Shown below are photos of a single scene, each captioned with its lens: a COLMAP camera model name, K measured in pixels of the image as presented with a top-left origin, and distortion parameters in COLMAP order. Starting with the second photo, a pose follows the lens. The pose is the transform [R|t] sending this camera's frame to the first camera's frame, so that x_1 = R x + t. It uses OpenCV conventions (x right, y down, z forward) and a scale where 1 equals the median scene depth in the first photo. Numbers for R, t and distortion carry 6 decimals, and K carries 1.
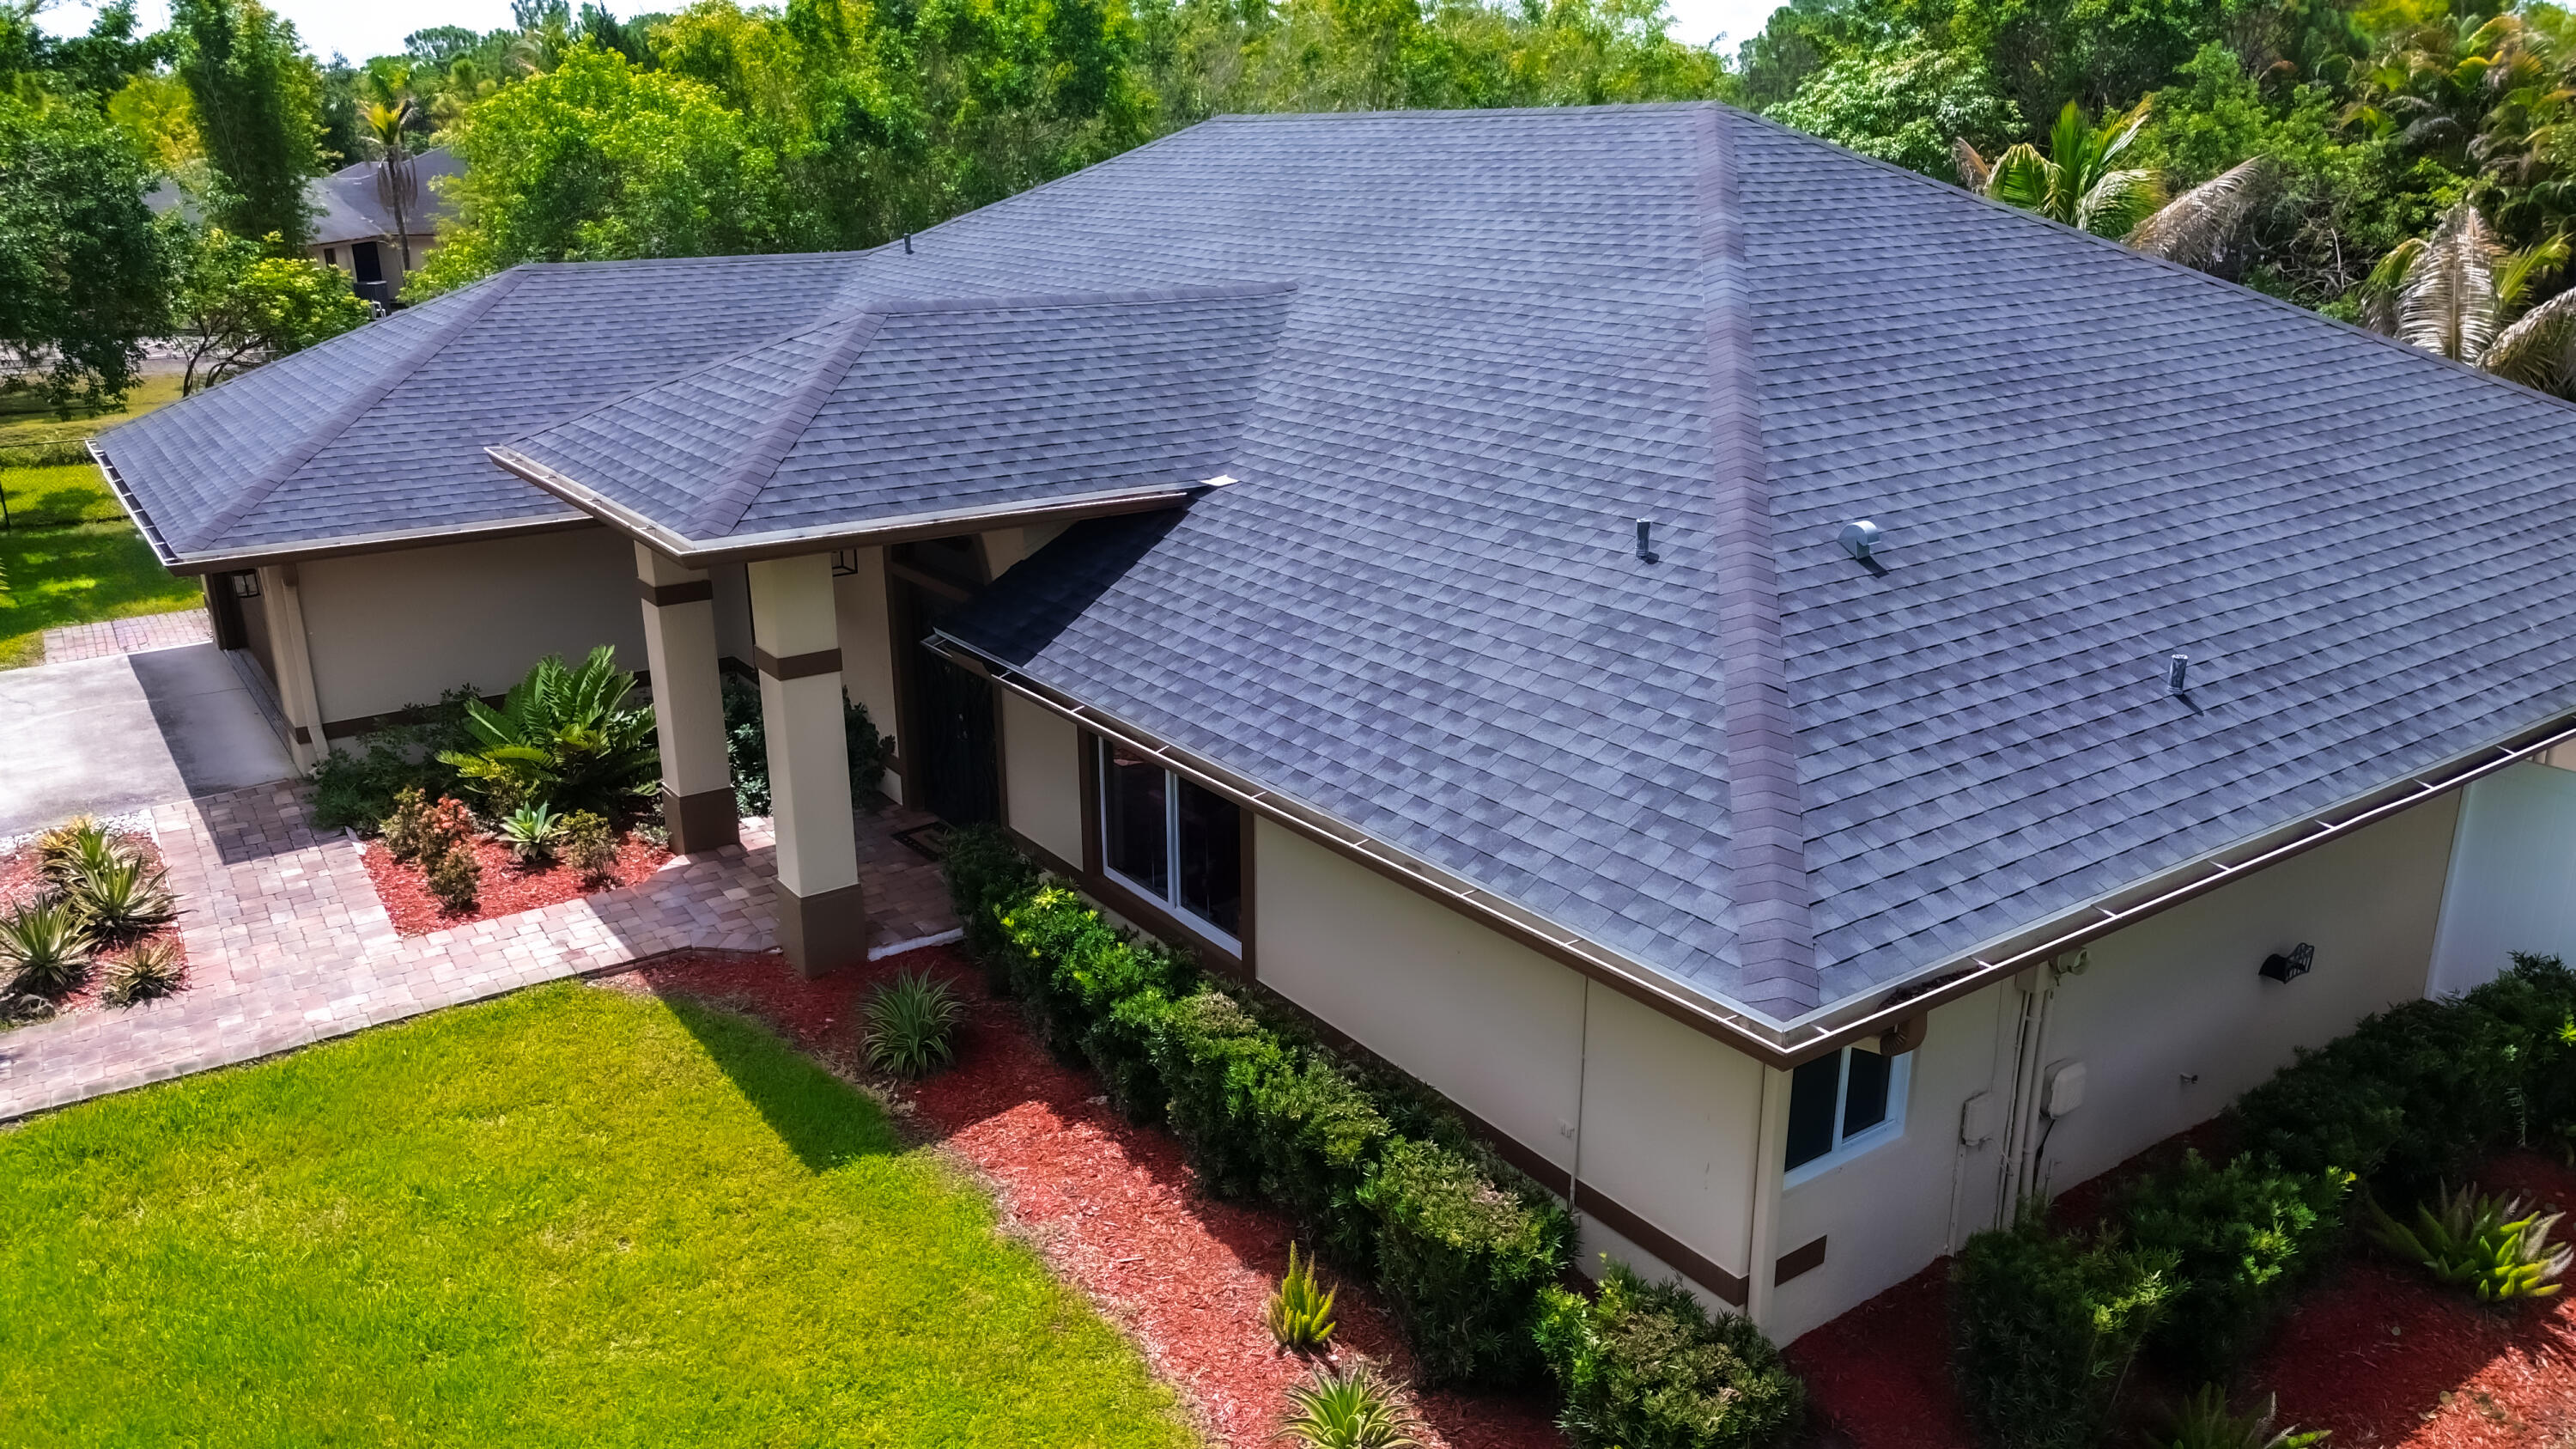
lens RADIAL K [[1799.9, 0, 1273.1], [0, 1799.9, 722.7], [0, 0, 1]] dist [0.063342, -0.080095]
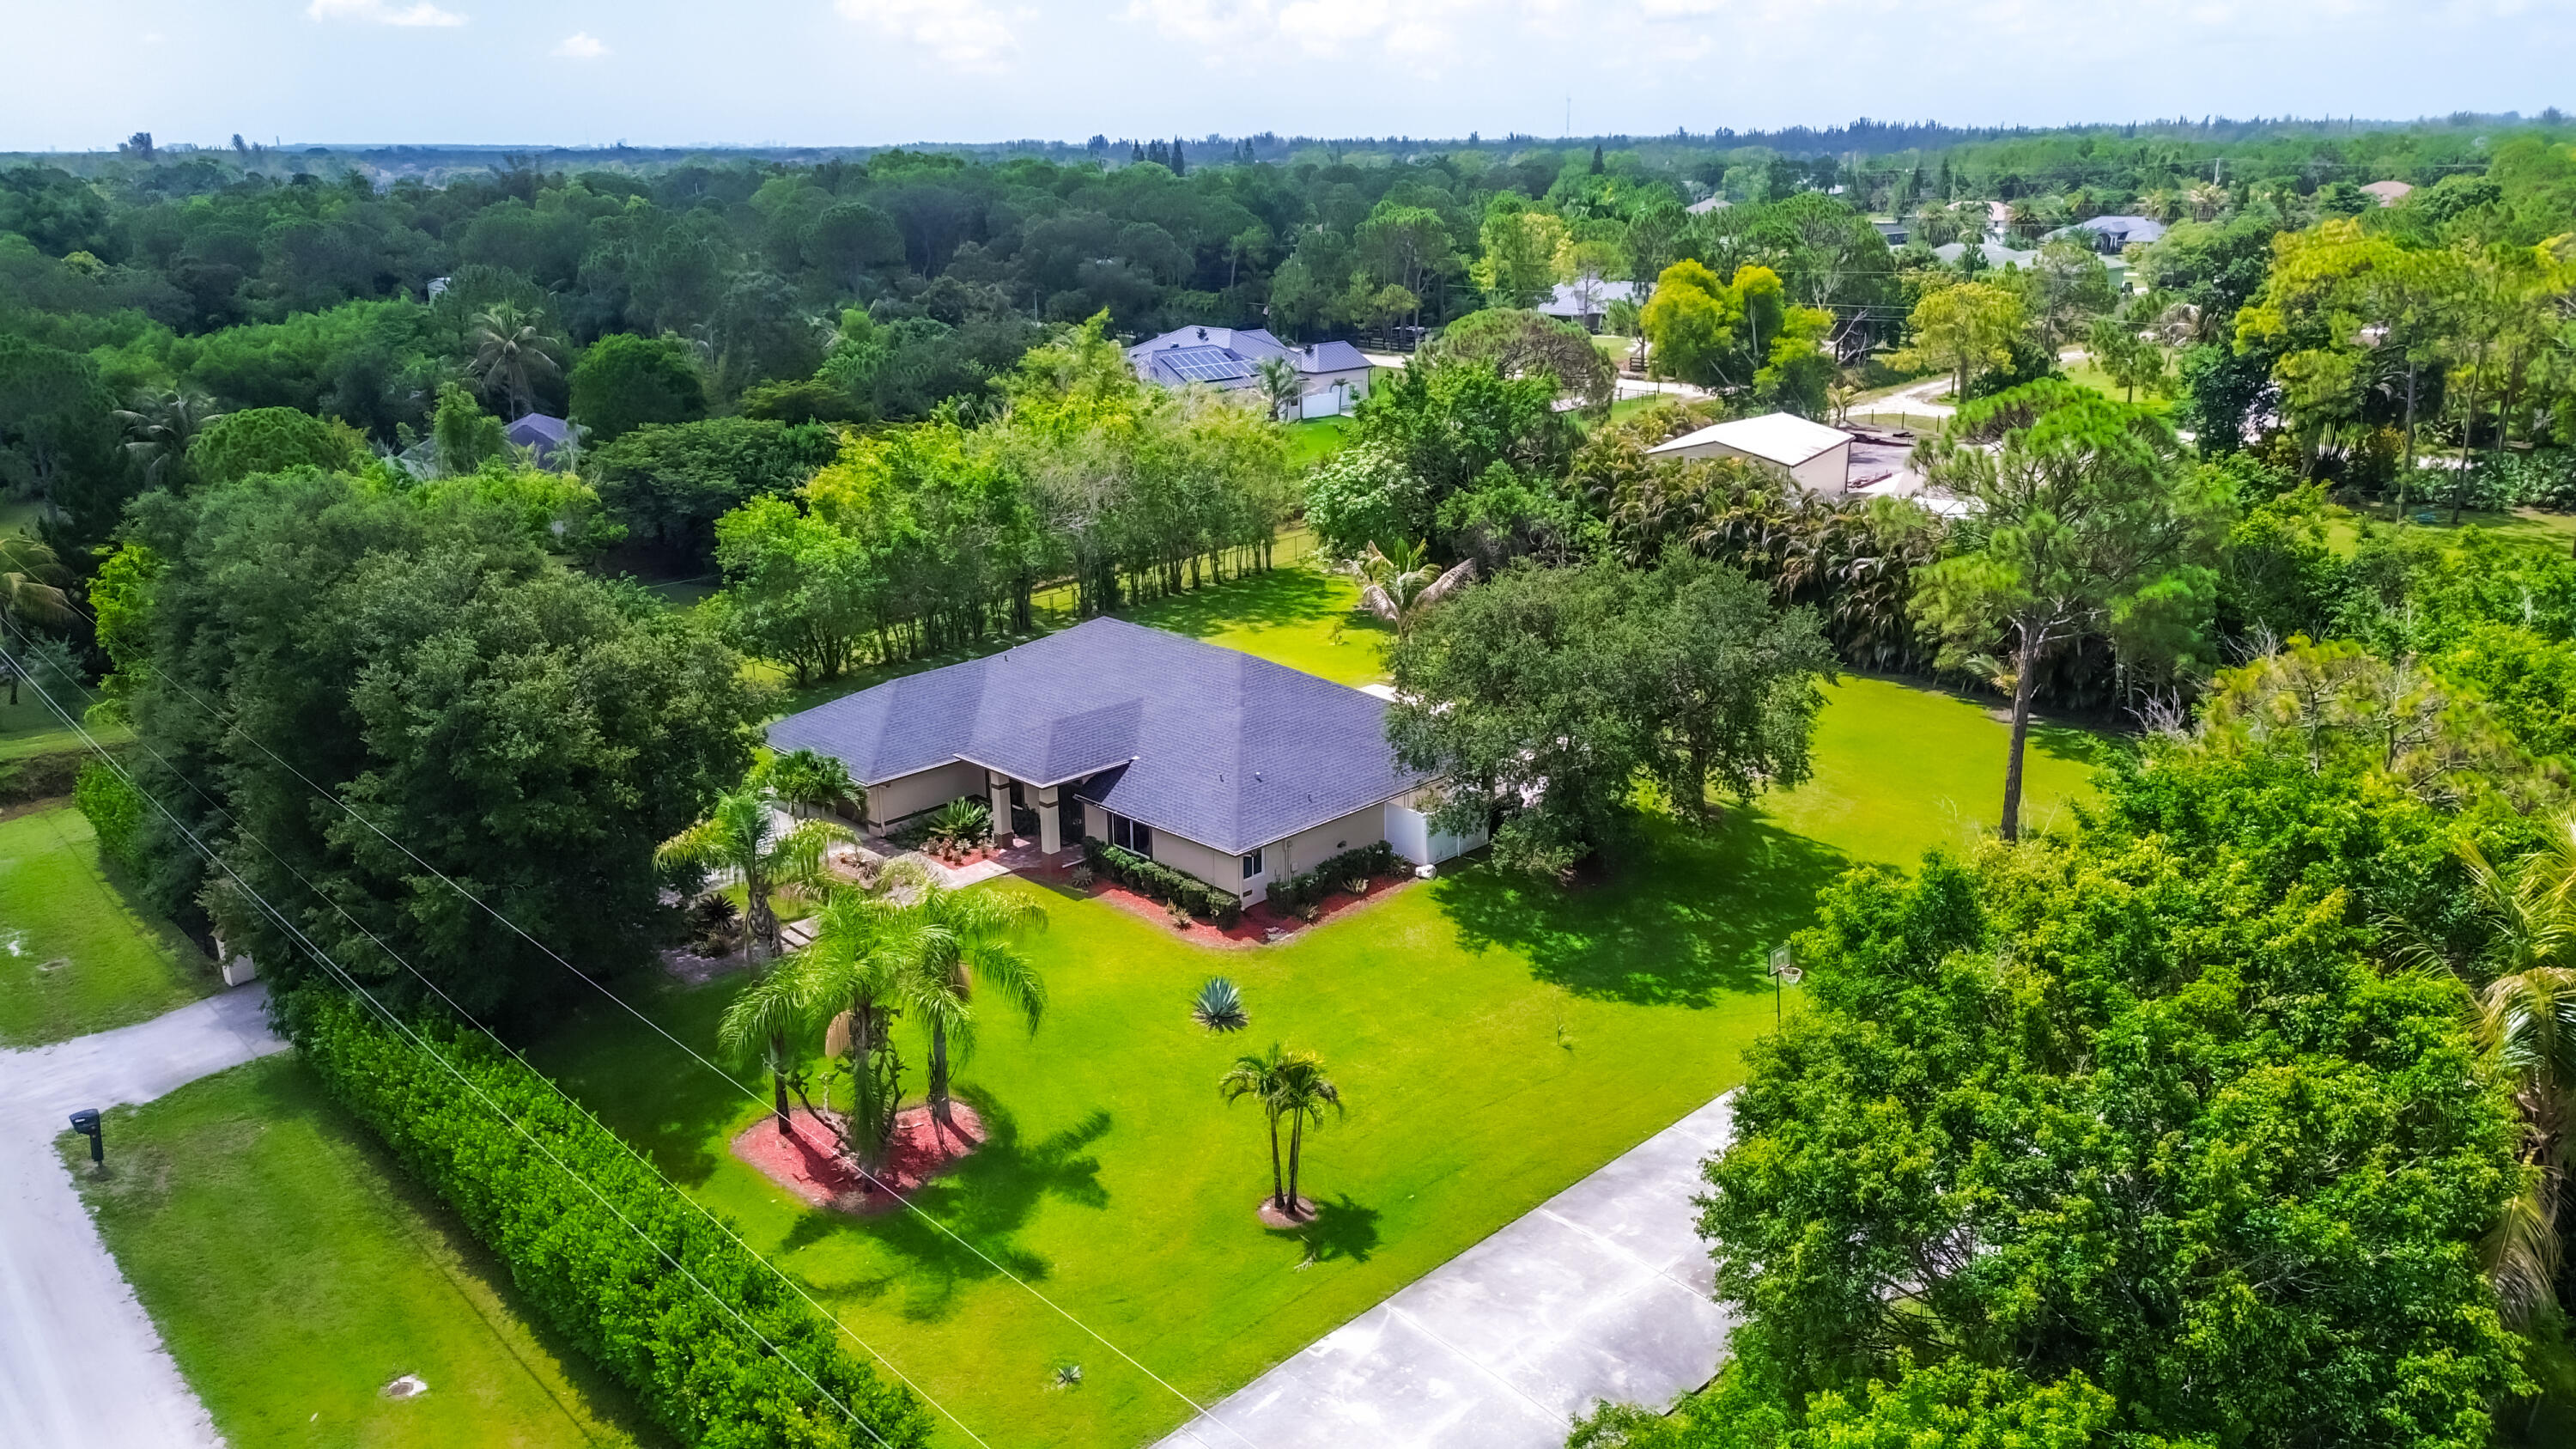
lens RADIAL K [[1799.9, 0, 1273.1], [0, 1799.9, 722.7], [0, 0, 1]] dist [0.063342, -0.080095]
pose [[0.985518, -0.058055, 0.159323, -0.436093], [0.059133, 0.998248, -0.002030, -0.203616], [-0.158926, 0.011422, 0.987224, -3.808992]]
